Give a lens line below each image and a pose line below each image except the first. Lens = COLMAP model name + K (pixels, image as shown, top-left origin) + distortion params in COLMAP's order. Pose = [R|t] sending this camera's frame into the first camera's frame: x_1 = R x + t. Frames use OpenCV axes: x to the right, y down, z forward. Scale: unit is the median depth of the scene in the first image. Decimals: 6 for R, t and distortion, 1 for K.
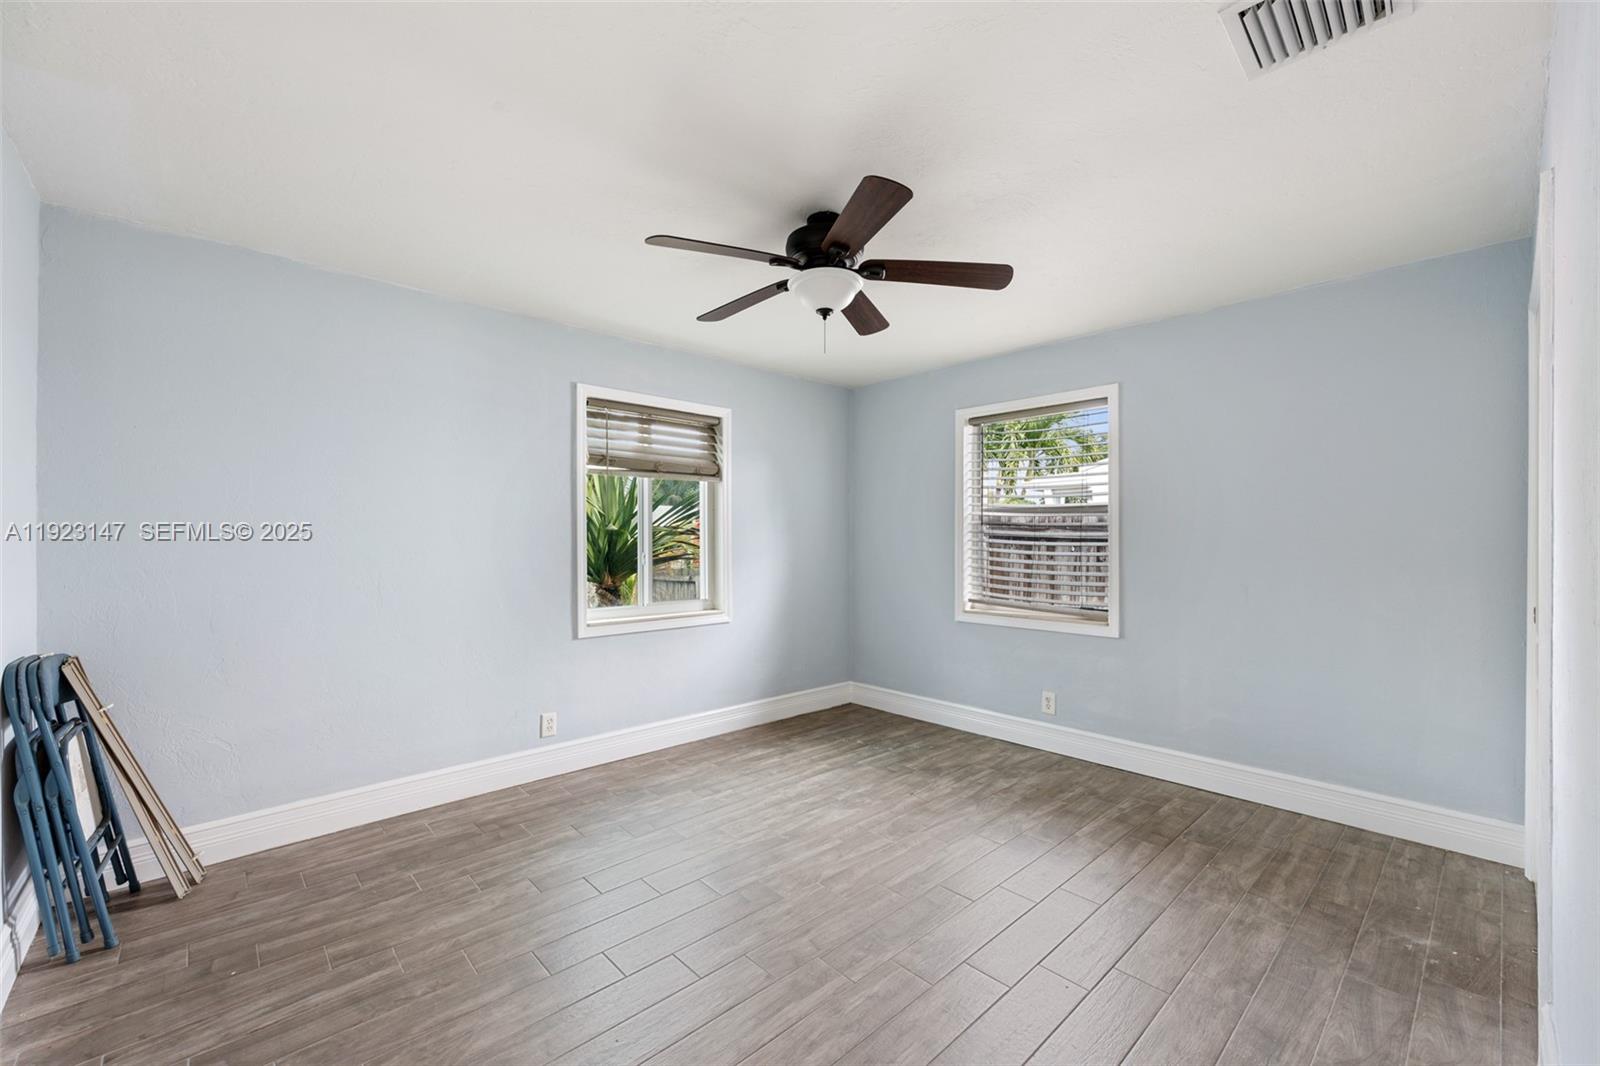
lens RADIAL K [[655.7, 0, 808.4], [0, 655.7, 538.5], [0, 0, 1]] dist [0.001869, 0.000515]
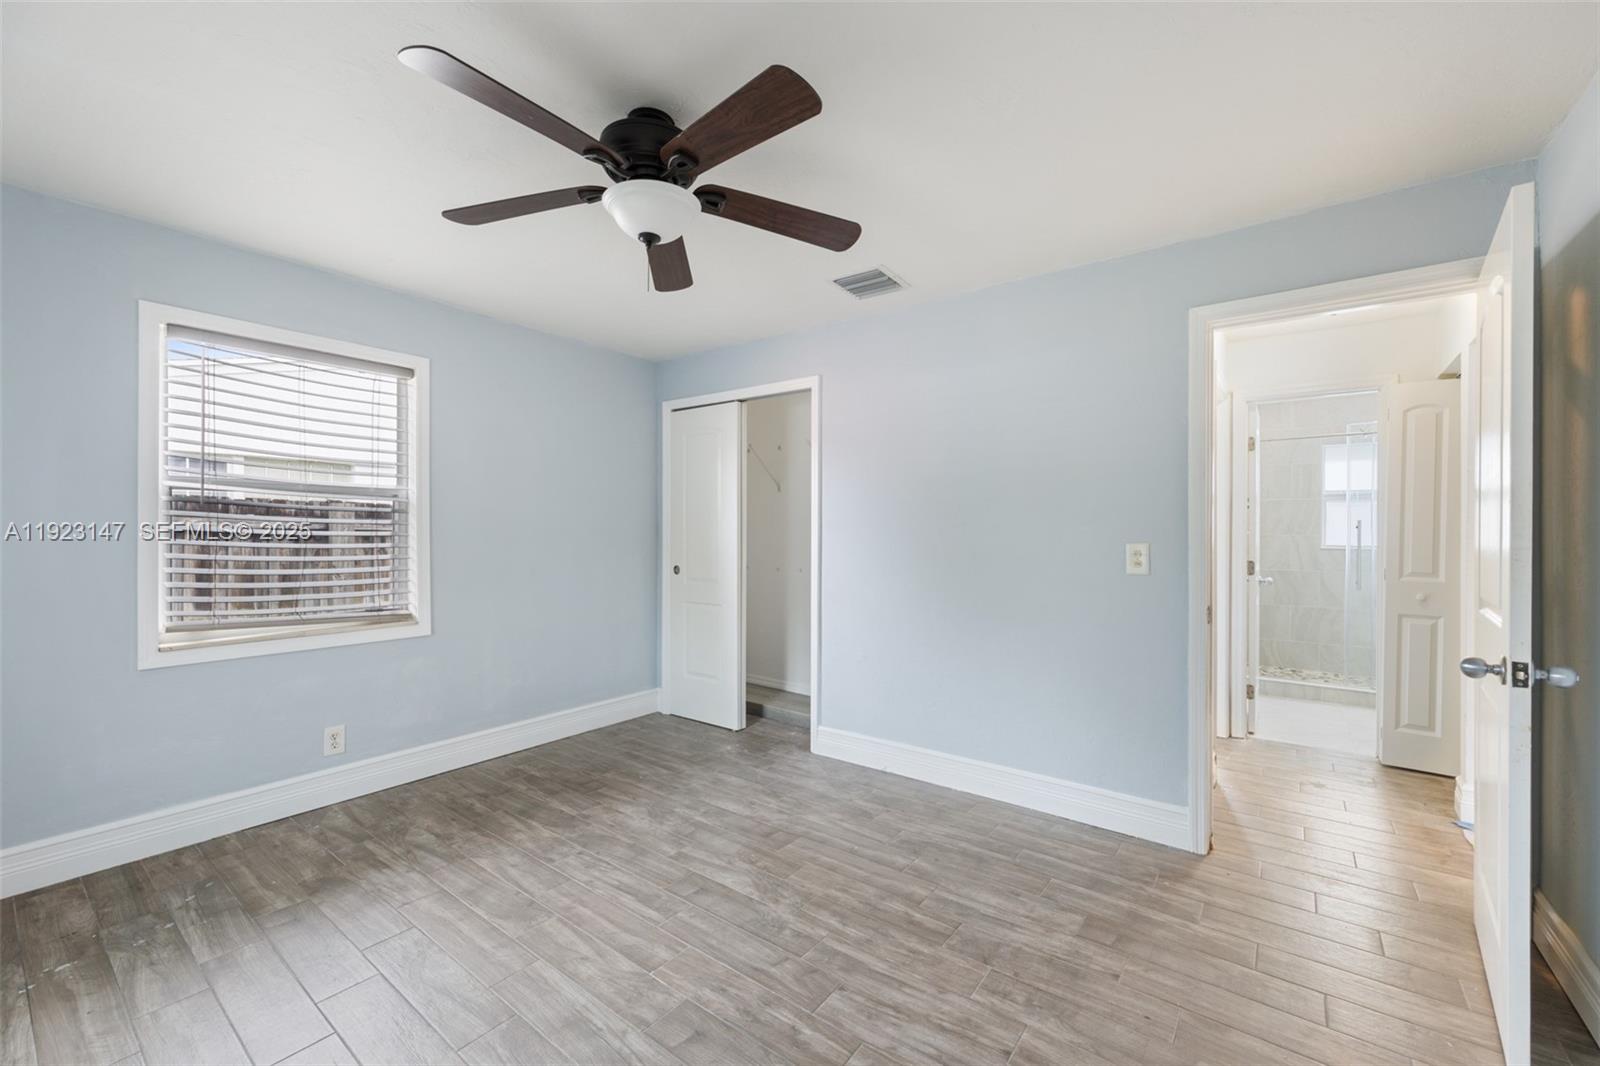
lens RADIAL K [[644.6, 0, 800.0], [0, 644.6, 533.0], [0, 0, 1]] dist [0.001854, 0.000472]
pose [[-0.170641, -0.003235, 0.985328, -0.554515], [-0.007661, 0.999969, 0.001956, 0.001599], [-0.985303, -0.007215, -0.170661, 0.696519]]
